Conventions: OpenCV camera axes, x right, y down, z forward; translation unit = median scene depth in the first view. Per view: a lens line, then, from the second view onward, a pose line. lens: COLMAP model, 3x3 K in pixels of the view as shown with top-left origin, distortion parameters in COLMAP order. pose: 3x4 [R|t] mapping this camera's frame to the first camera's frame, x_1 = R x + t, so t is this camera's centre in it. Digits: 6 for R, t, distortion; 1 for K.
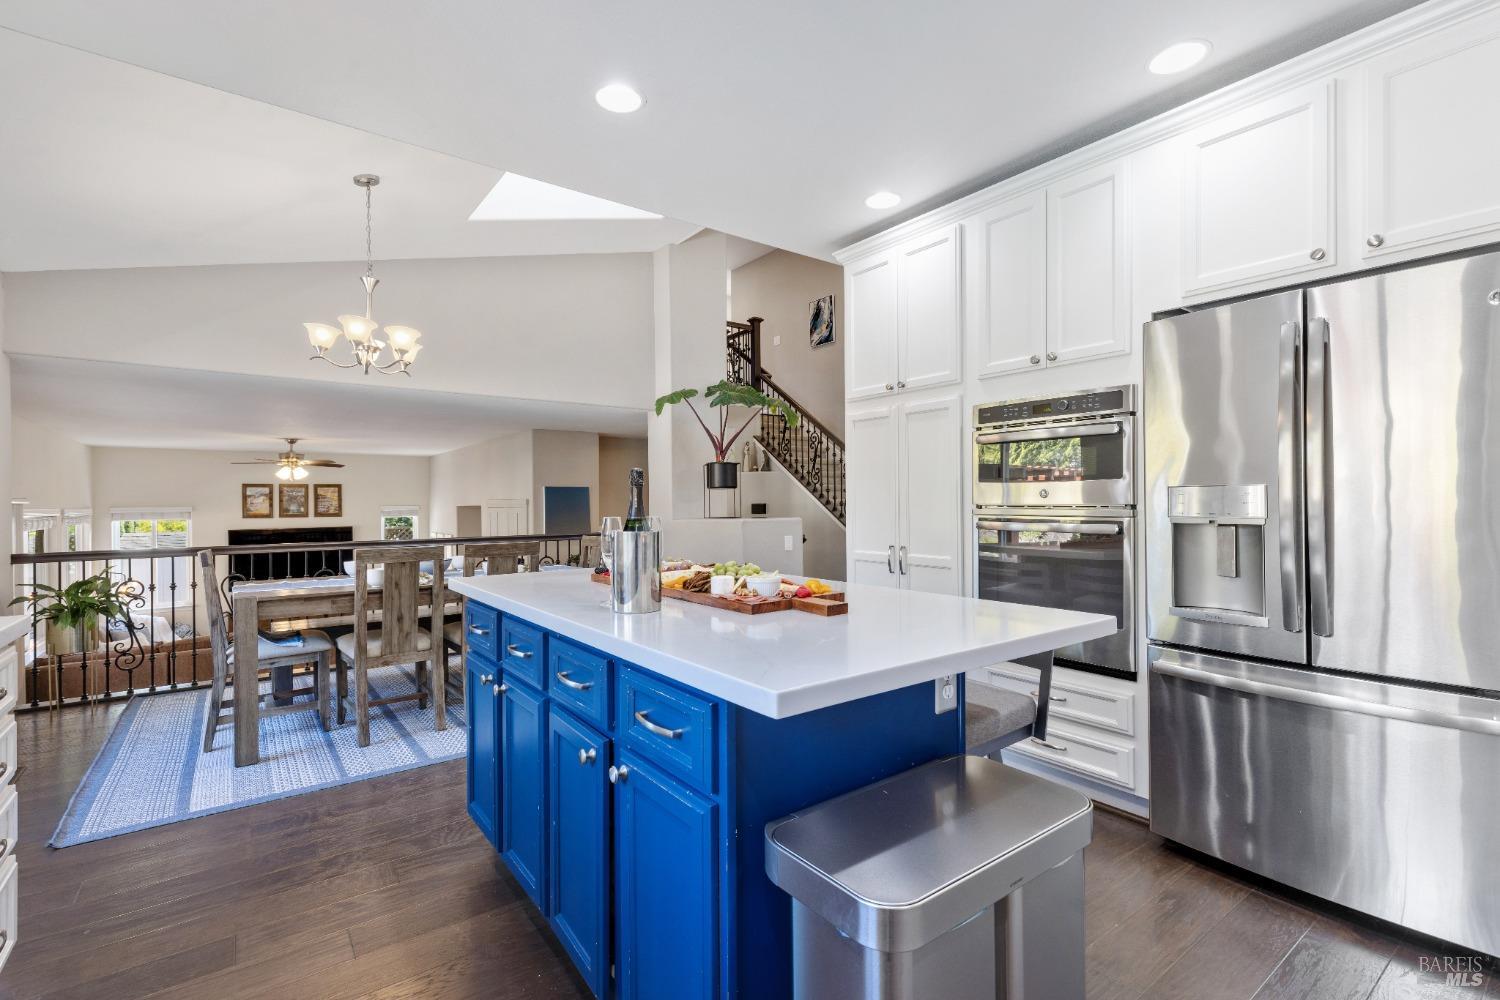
lens RADIAL K [[681.9, 0, 754.8], [0, 681.9, 499.8], [0, 0, 1]] dist [0.000321, 0.000313]
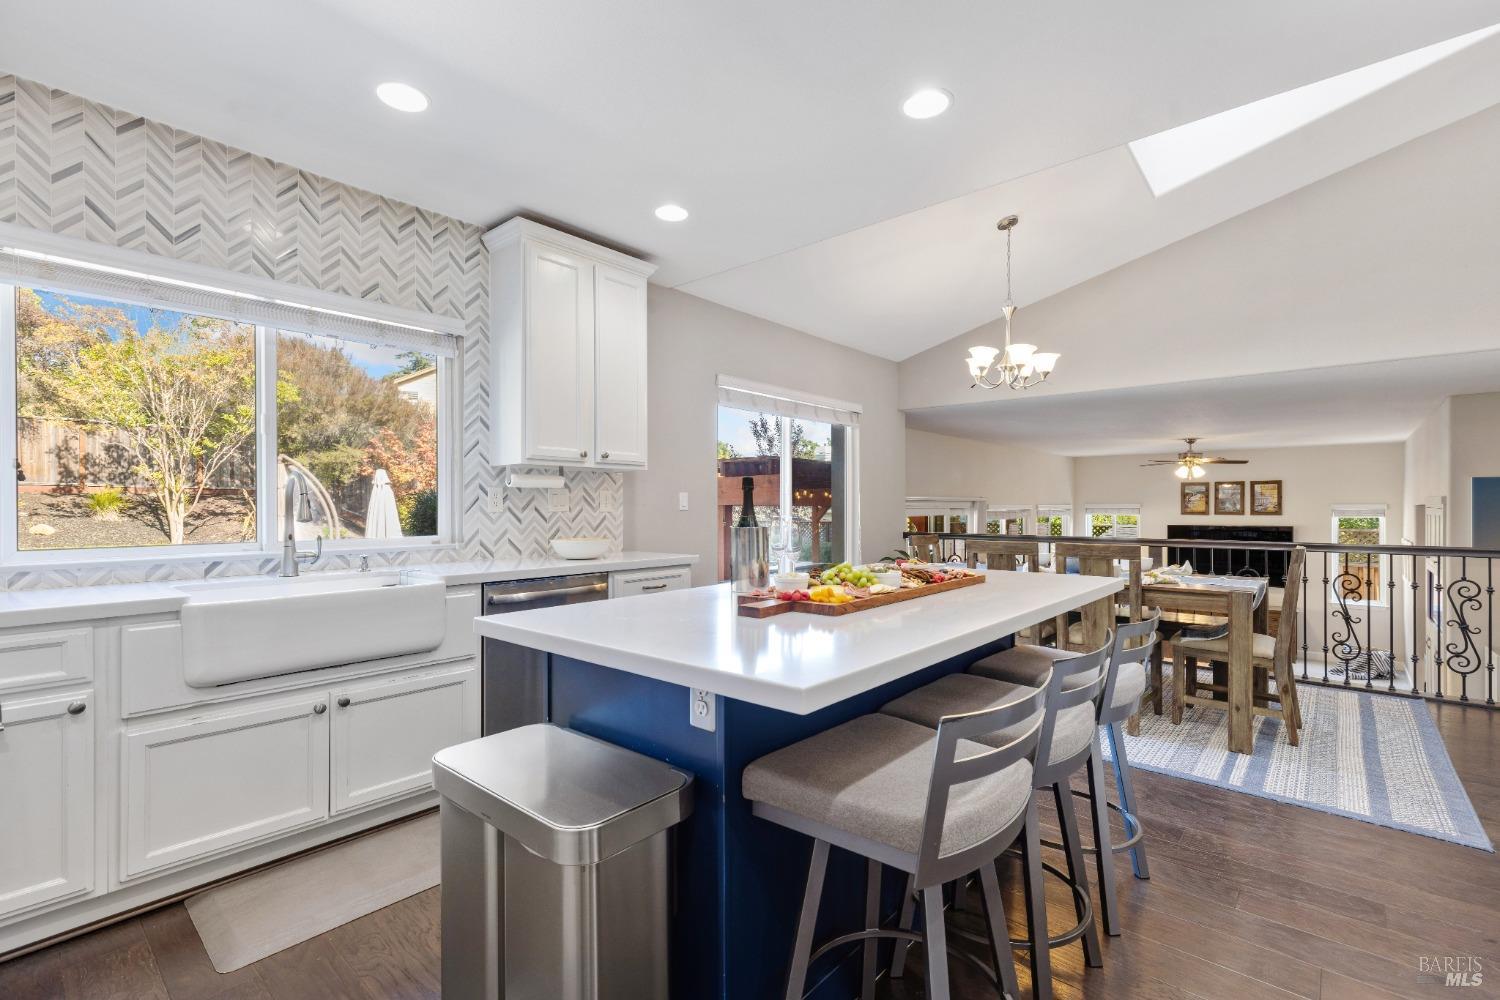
lens RADIAL K [[667.9, 0, 751.5], [0, 667.9, 503.5], [0, 0, 1]] dist [0.004528, 0.000311]
pose [[0.201031, 0.004500, -0.979574, 0.157615], [0.005230, 0.999970, 0.005667, -0.000277], [0.979571, -0.006263, 0.201002, 0.116997]]
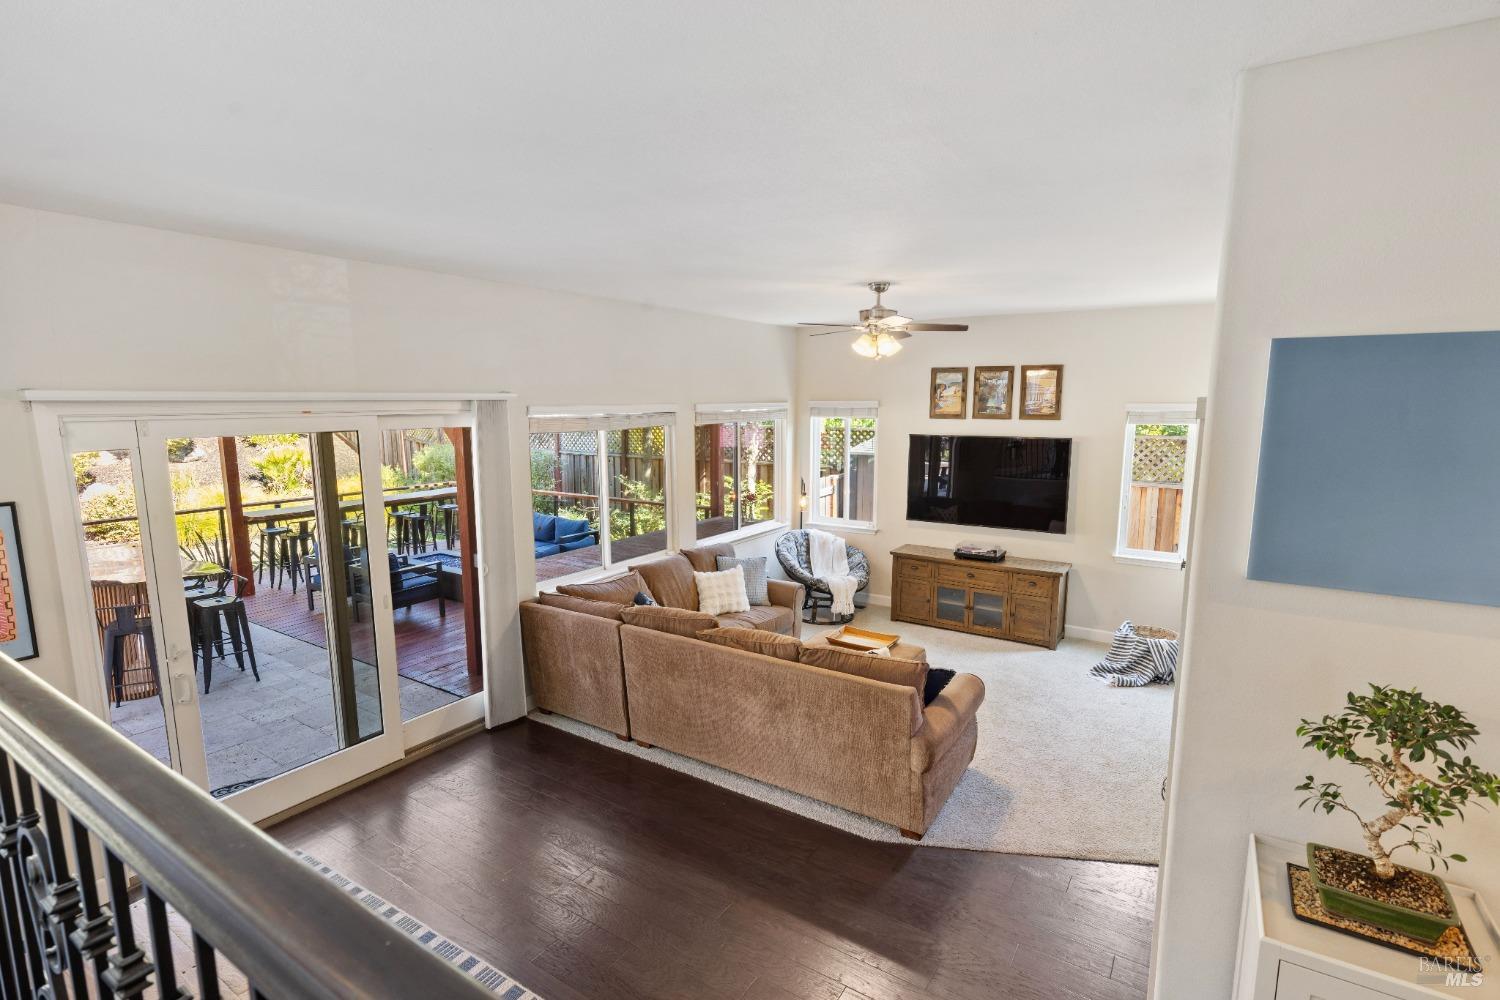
lens RADIAL K [[729.2, 0, 751.1], [0, 729.2, 506.9], [0, 0, 1]] dist [-0.013591, -0.000320]
pose [[0.340011, 0.146250, -0.928980, -0.109435], [0.006170, 0.987465, 0.157716, -0.002142], [0.940401, -0.059357, 0.334846, 0.581528]]
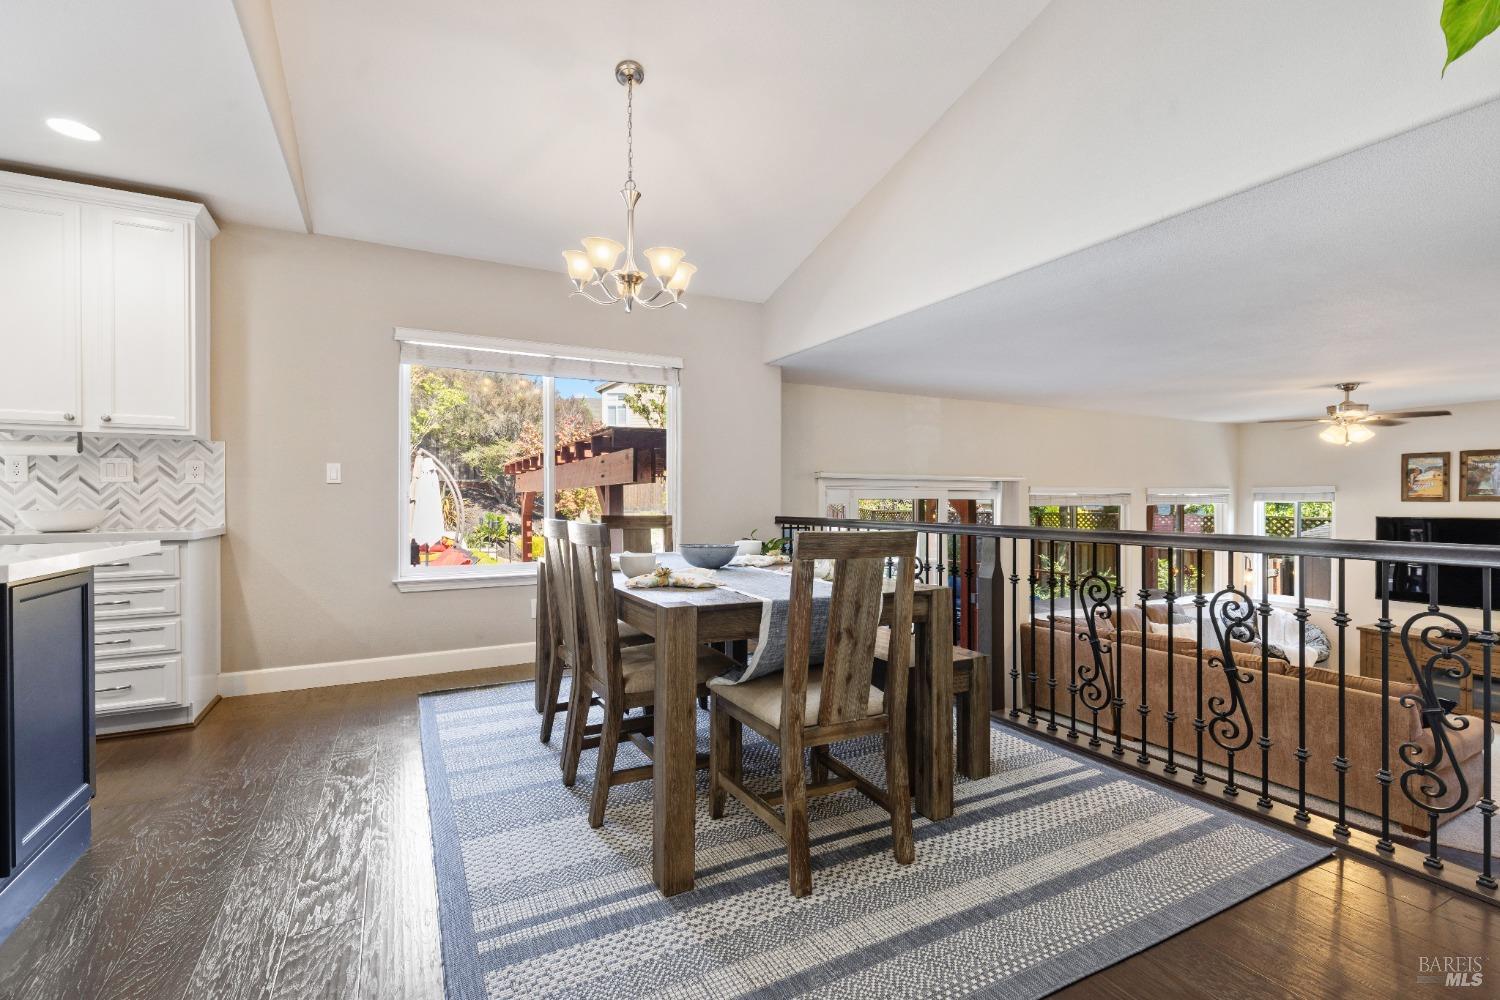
lens RADIAL K [[675.0, 0, 750.0], [0, 675.0, 500.0], [0, 0, 1]] dist [0.004549, 0.000883]
pose [[-0.160565, 0.009078, -0.986983, 0.075004], [0.008955, 0.999930, 0.007740, 0.013866], [0.986985, -0.007596, -0.160635, 0.436825]]
